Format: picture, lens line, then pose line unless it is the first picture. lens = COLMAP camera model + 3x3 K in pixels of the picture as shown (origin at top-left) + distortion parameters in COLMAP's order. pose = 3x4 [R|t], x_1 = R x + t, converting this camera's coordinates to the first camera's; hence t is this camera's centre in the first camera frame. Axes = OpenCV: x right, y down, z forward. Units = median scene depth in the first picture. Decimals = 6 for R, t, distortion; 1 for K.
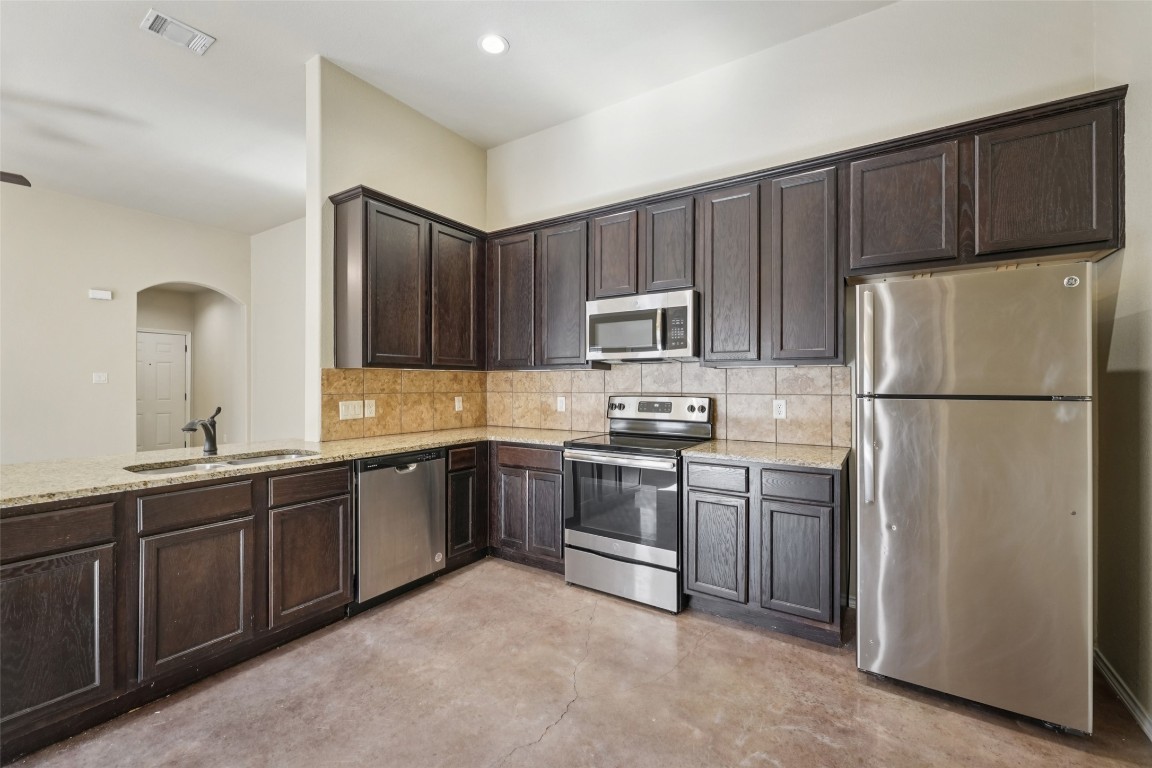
lens RADIAL K [[473.3, 0, 574.7], [0, 473.3, 385.1], [0, 0, 1]] dist [-0.004440, -0.000364]
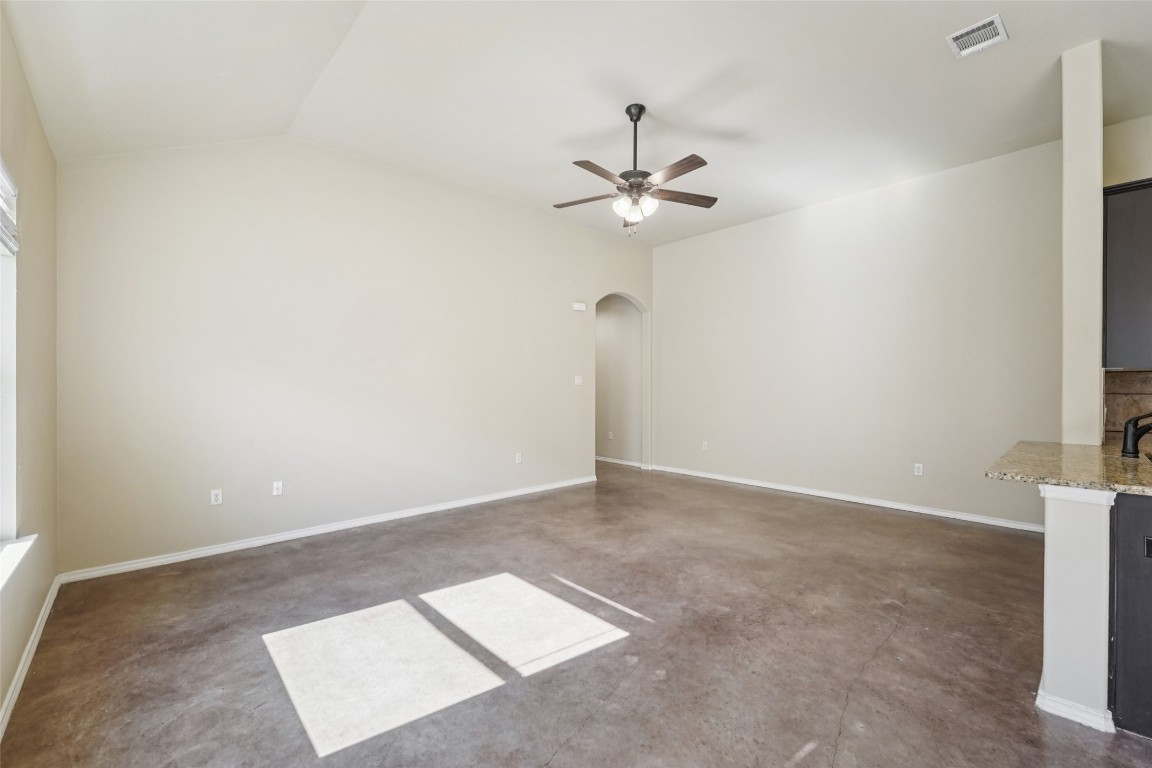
lens RADIAL K [[473.3, 0, 568.6], [0, 473.3, 387.7], [0, 0, 1]] dist [-0.004440, -0.000364]
pose [[0.966486, 0.001171, -0.256717, -1.307549], [-0.001157, 0.999999, 0.000205, 0.004967], [0.256718, 0.000099, 0.966486, -0.187131]]
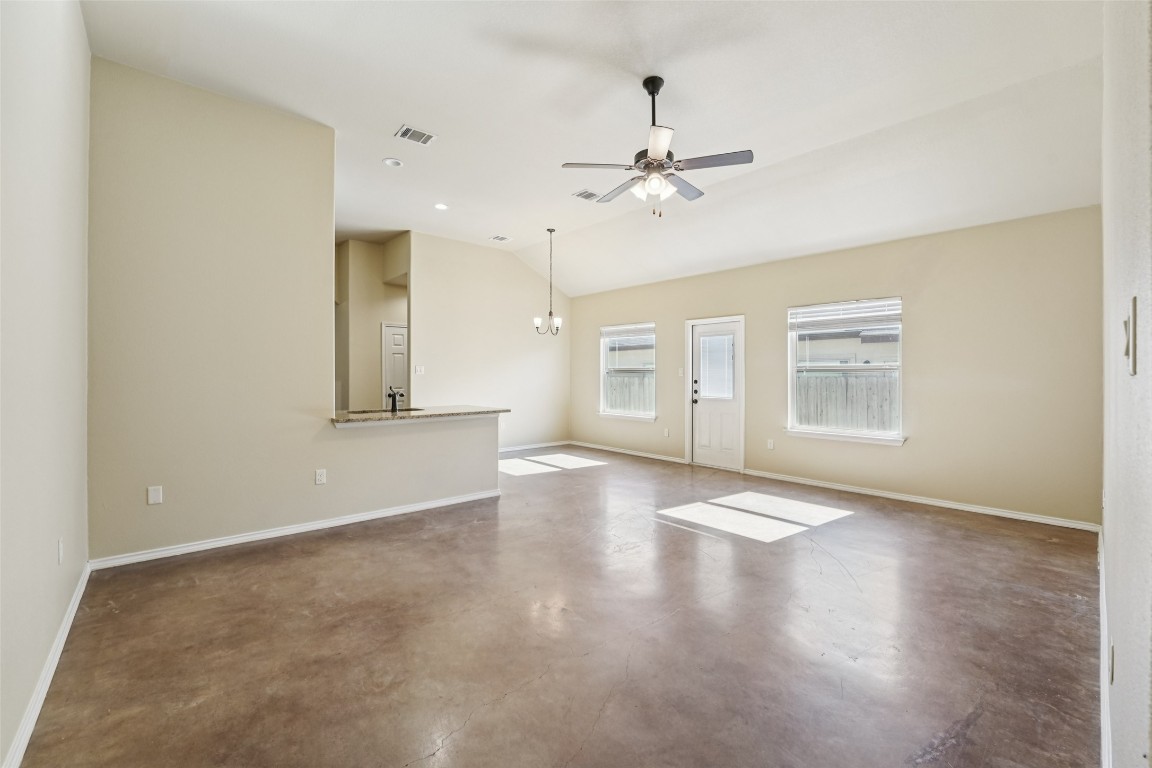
lens RADIAL K [[473.3, 0, 581.5], [0, 473.3, 378.6], [0, 0, 1]] dist [-0.004440, -0.000364]
pose [[-0.965428, -0.004864, 0.260624, -1.574908], [-0.002176, 0.999941, 0.010601, -0.006630], [-0.260660, 0.009667, -0.965382, 2.084539]]
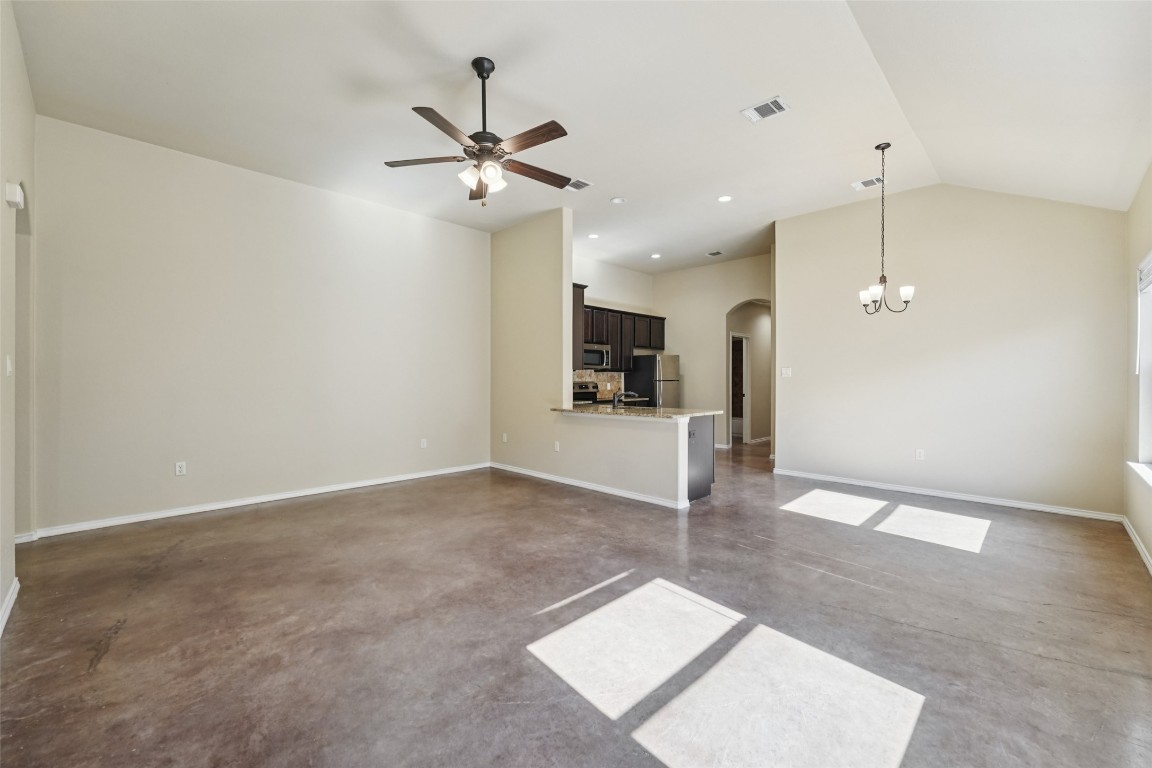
lens RADIAL K [[473.3, 0, 571.5], [0, 473.3, 379.8], [0, 0, 1]] dist [-0.004440, -0.000364]
pose [[0.208600, -0.002536, 0.977998, -2.415980], [0.005057, 0.999986, 0.001514, 0.003252], [-0.977988, 0.004630, 0.208610, 0.578202]]
